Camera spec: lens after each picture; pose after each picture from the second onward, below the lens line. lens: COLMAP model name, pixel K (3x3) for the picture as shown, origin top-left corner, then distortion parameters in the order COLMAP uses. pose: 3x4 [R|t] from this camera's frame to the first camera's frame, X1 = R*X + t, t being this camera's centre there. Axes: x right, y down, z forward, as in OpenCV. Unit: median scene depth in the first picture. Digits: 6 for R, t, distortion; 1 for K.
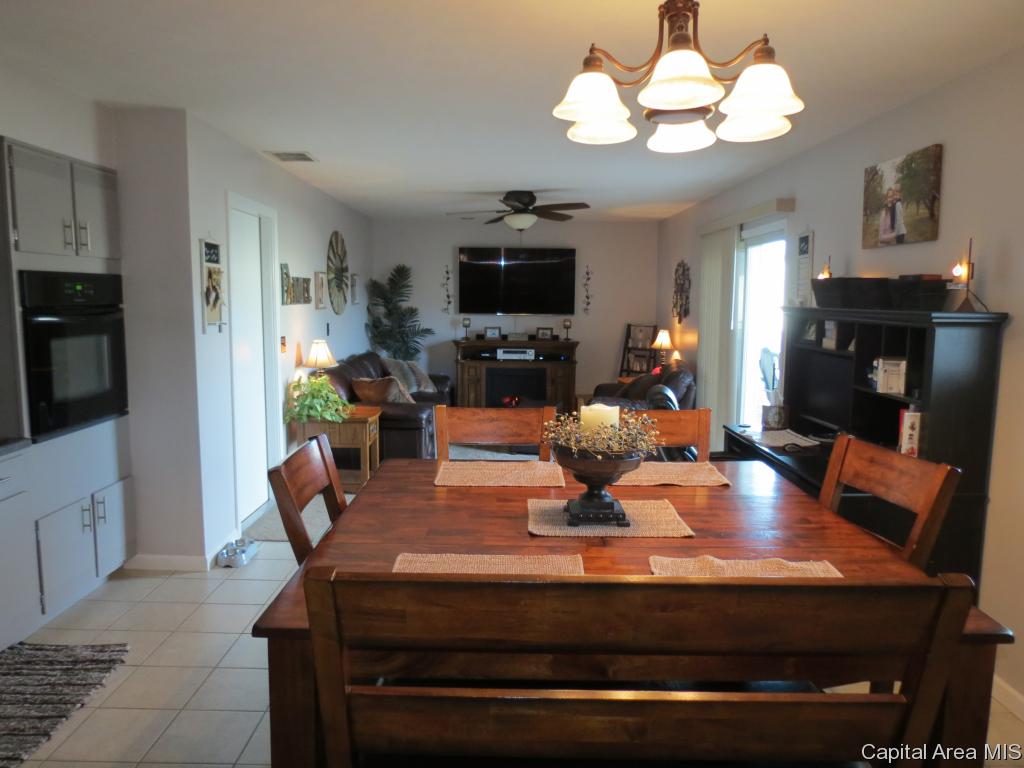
lens RADIAL K [[731.2, 0, 512.8], [0, 731.2, 382.7], [0, 0, 1]] dist [-0.027862, 0.011782]
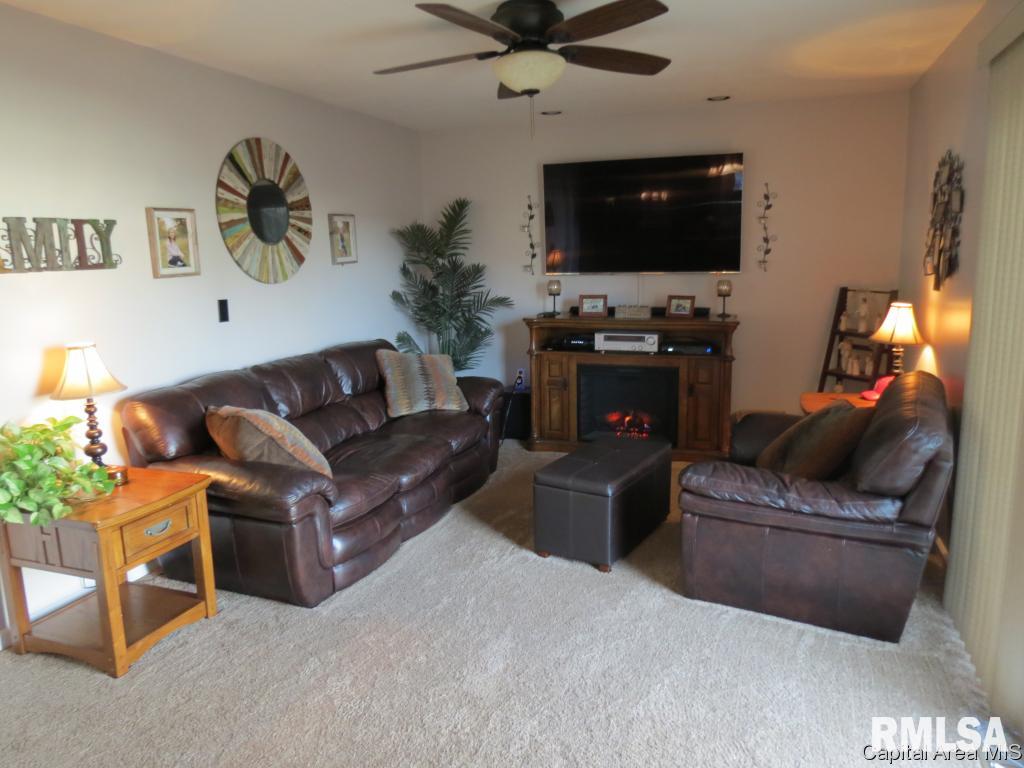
lens RADIAL K [[731.2, 0, 507.2], [0, 731.2, 385.0], [0, 0, 1]] dist [-0.027862, 0.011782]
pose [[0.936141, 0.035221, -0.349858, 0.296204], [-0.011549, 0.997514, 0.069517, -0.108033], [0.351436, -0.061037, 0.934220, 1.019742]]
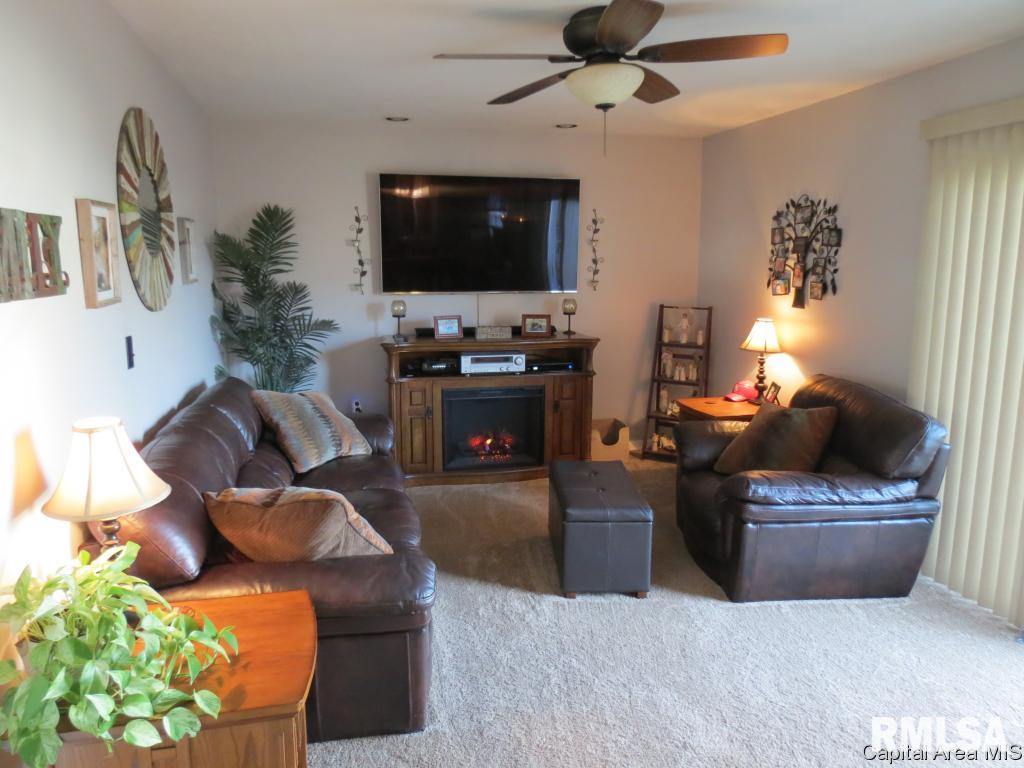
lens RADIAL K [[731.2, 0, 516.0], [0, 731.2, 384.5], [0, 0, 1]] dist [-0.027862, 0.011782]
pose [[0.973866, -0.046945, 0.222220, -0.259584], [0.034859, 0.997708, 0.058004, -0.134434], [-0.224434, -0.048742, 0.973270, 1.073426]]
